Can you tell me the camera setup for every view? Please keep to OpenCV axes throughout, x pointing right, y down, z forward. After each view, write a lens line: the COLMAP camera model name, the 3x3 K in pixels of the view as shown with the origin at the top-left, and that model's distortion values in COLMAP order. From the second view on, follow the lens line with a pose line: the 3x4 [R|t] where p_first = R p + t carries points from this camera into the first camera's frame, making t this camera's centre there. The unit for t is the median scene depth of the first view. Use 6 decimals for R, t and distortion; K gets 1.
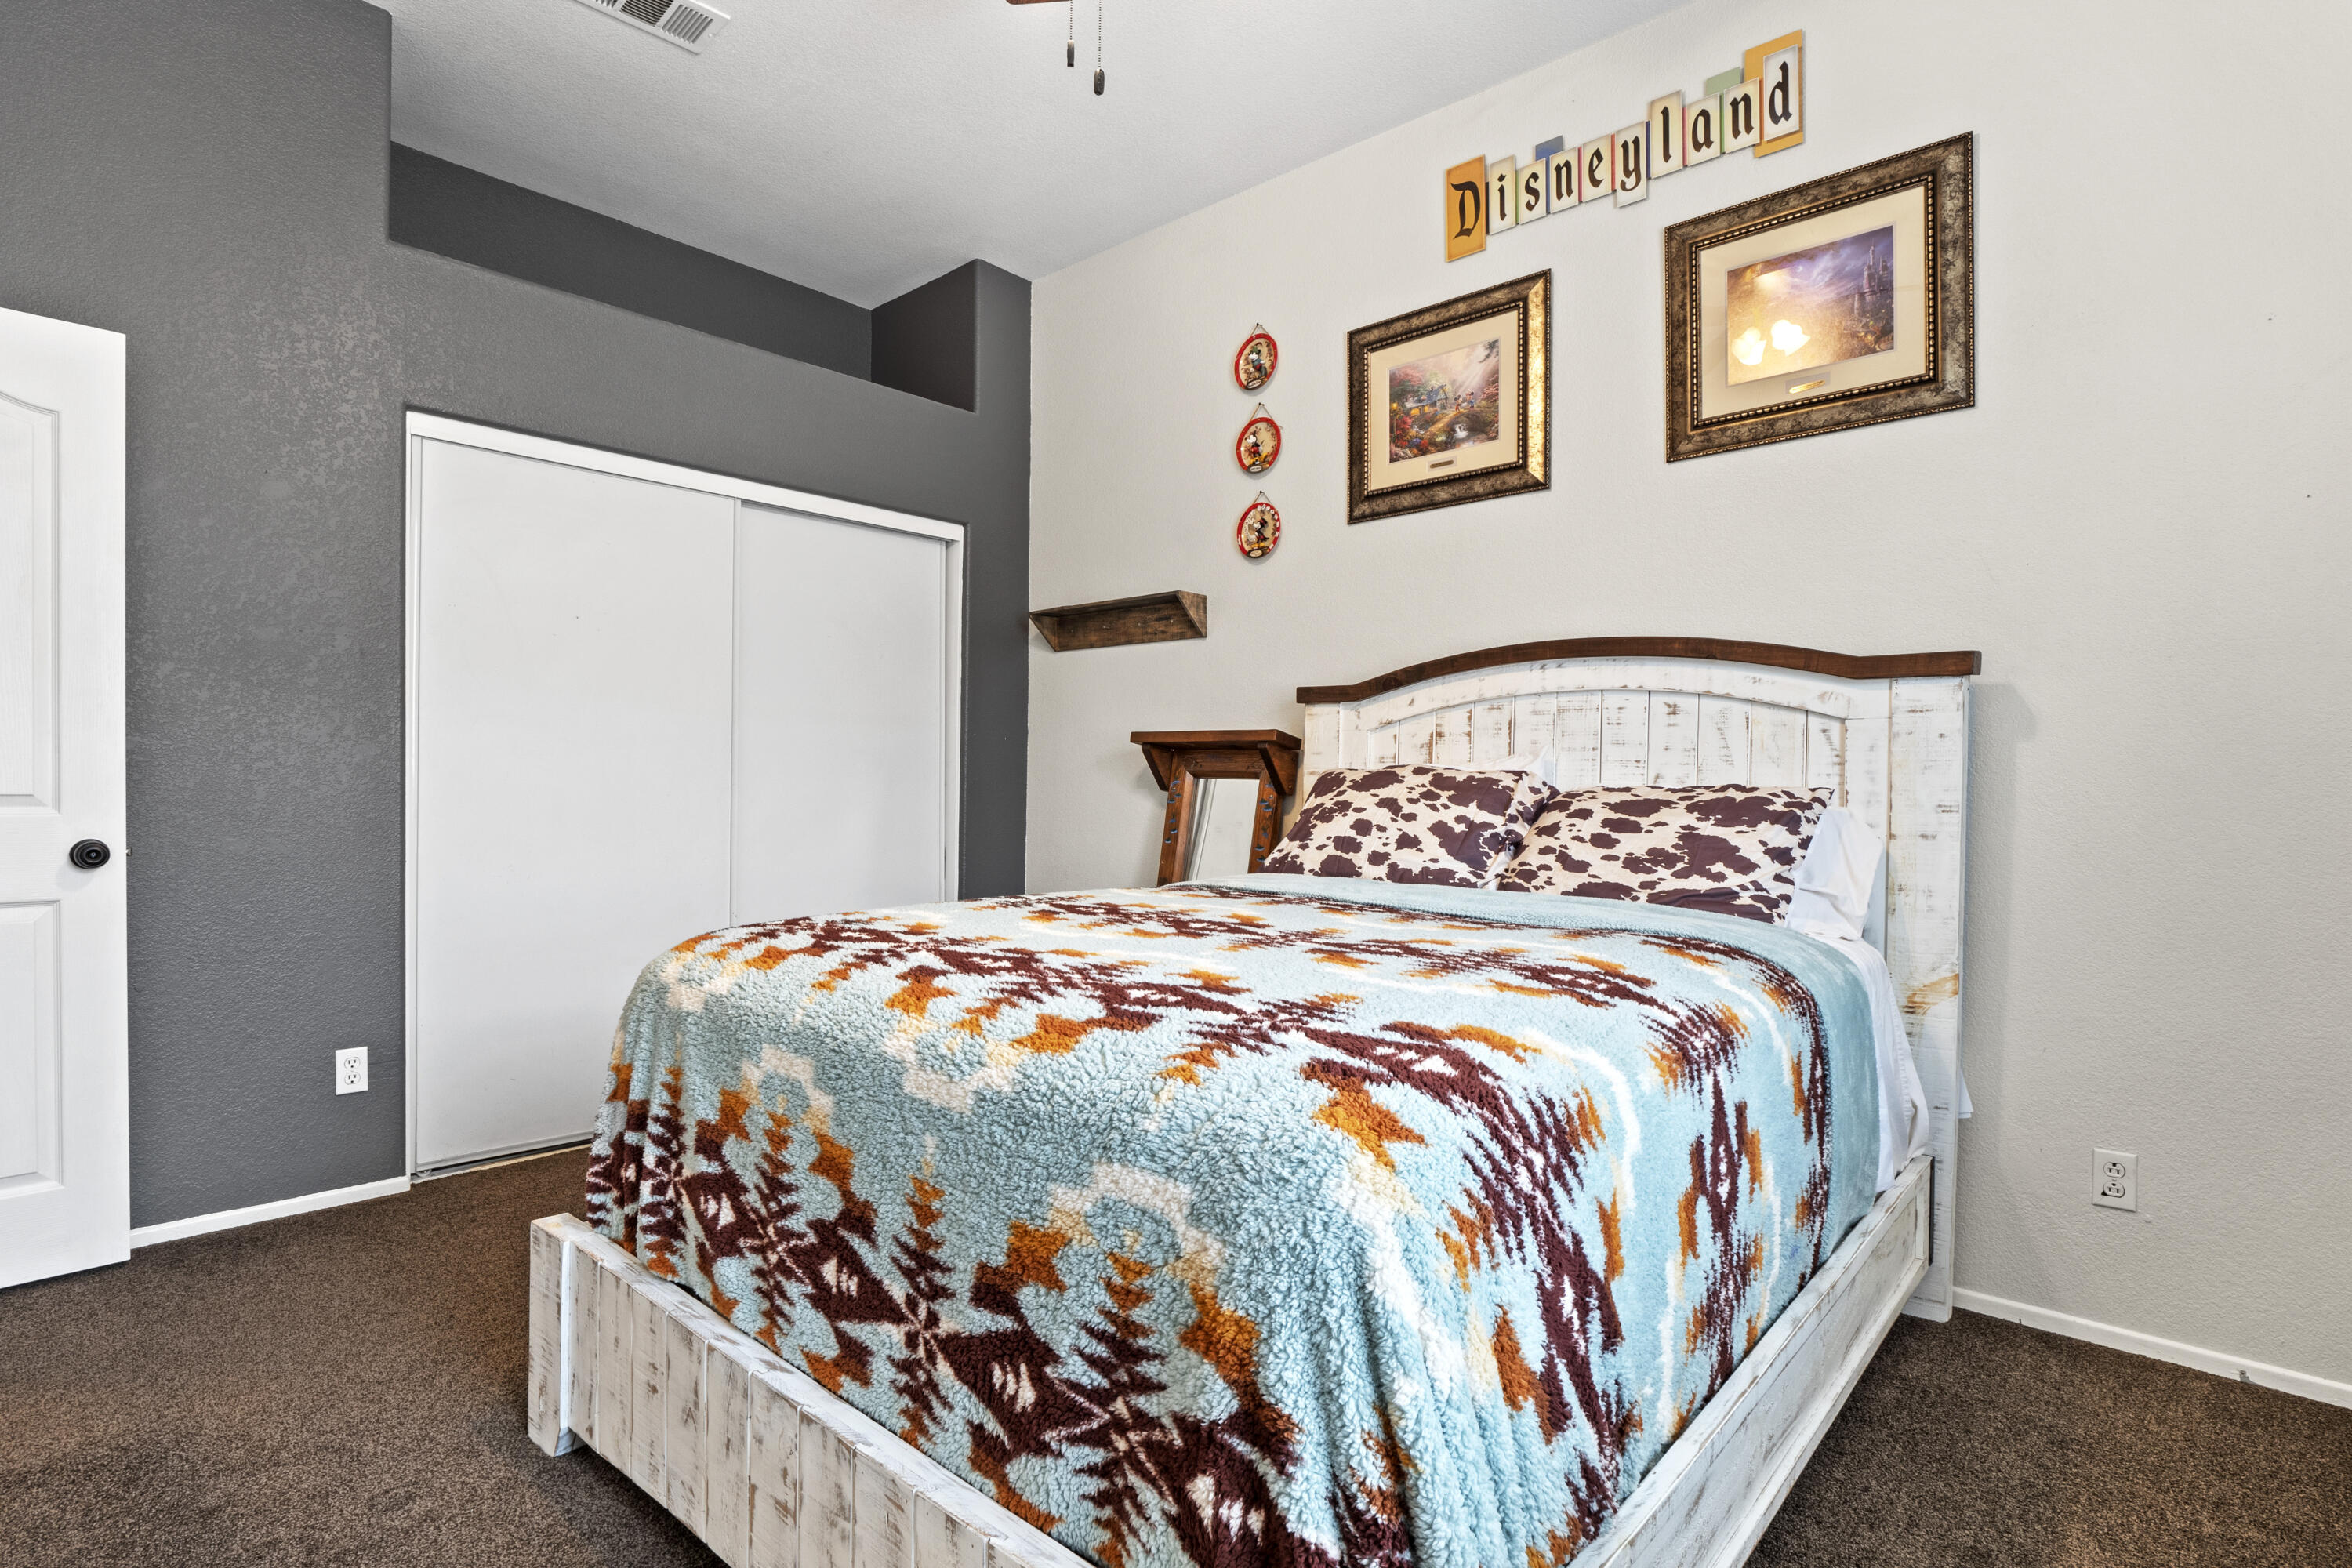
lens RADIAL K [[1145.5, 0, 1161.5], [0, 1145.5, 769.9], [0, 0, 1]] dist [-0.000906, -0.011344]
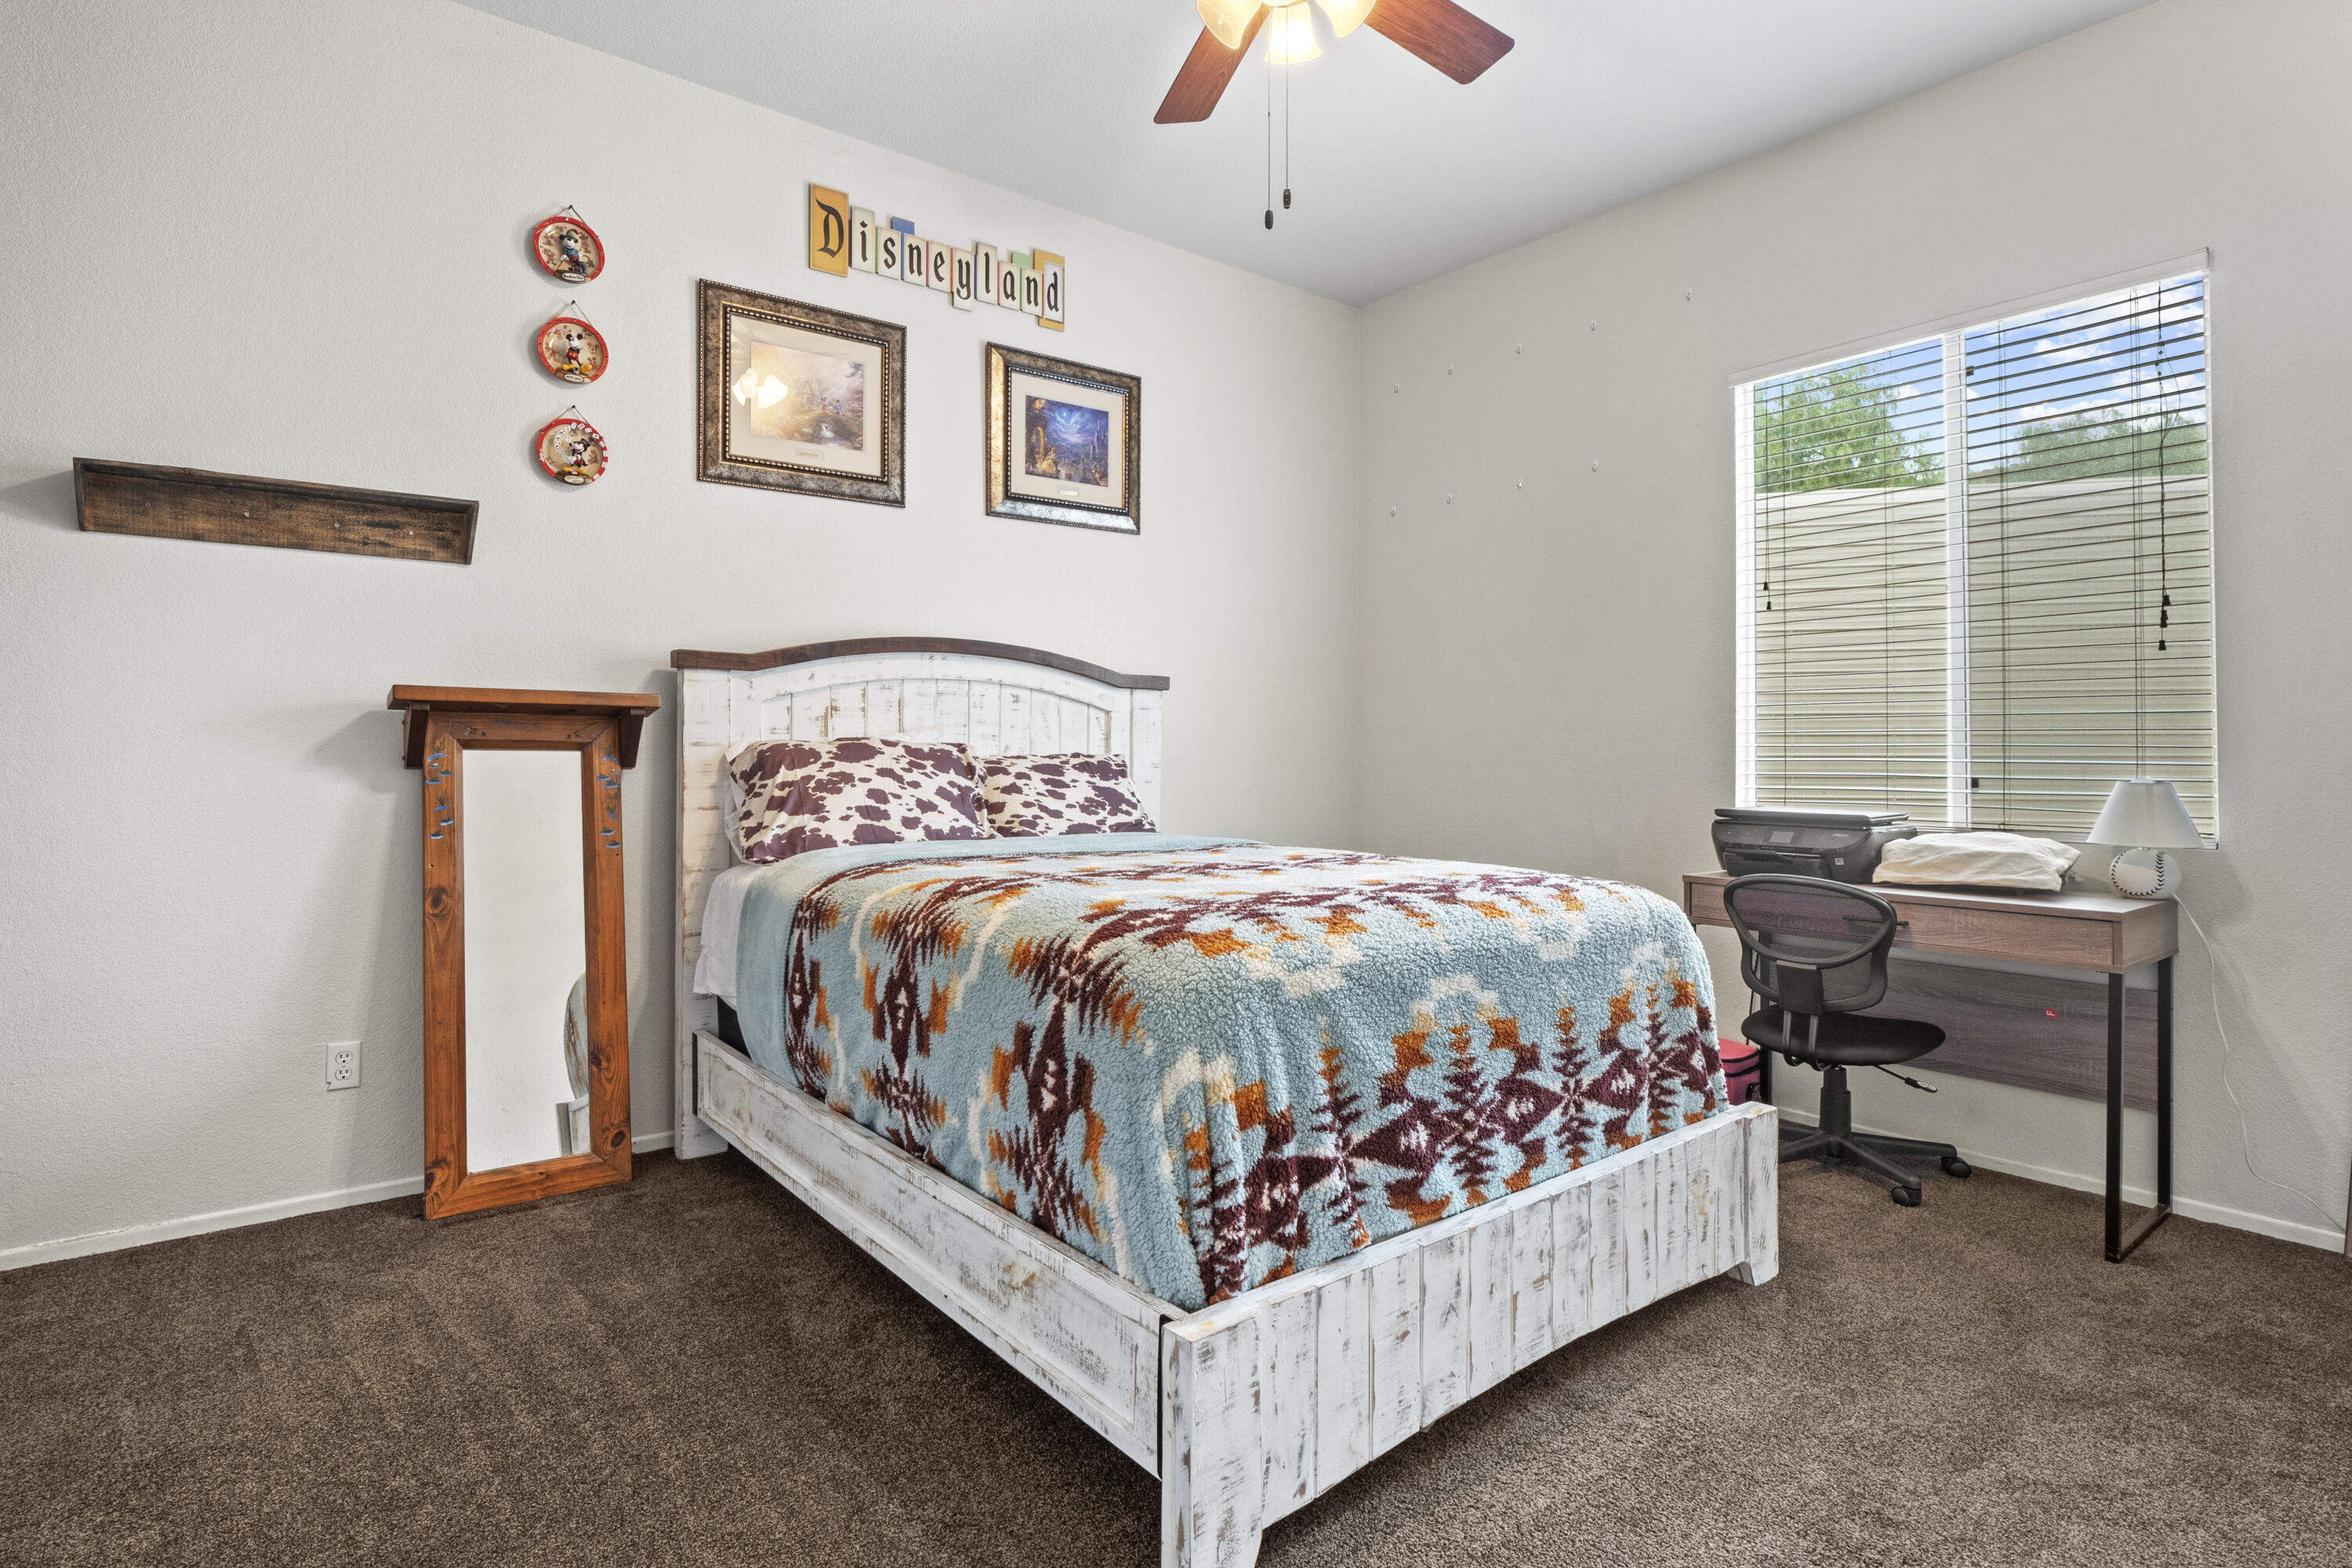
lens RADIAL K [[1179.8, 0, 1108.8], [0, 1179.8, 700.8], [0, 0, 1]] dist [-0.005694, -0.000767]
pose [[0.185684, 0.031711, 0.982098, -0.874467], [-0.010916, 0.999484, -0.030209, -0.008010], [-0.982549, -0.005111, 0.185935, 0.585081]]
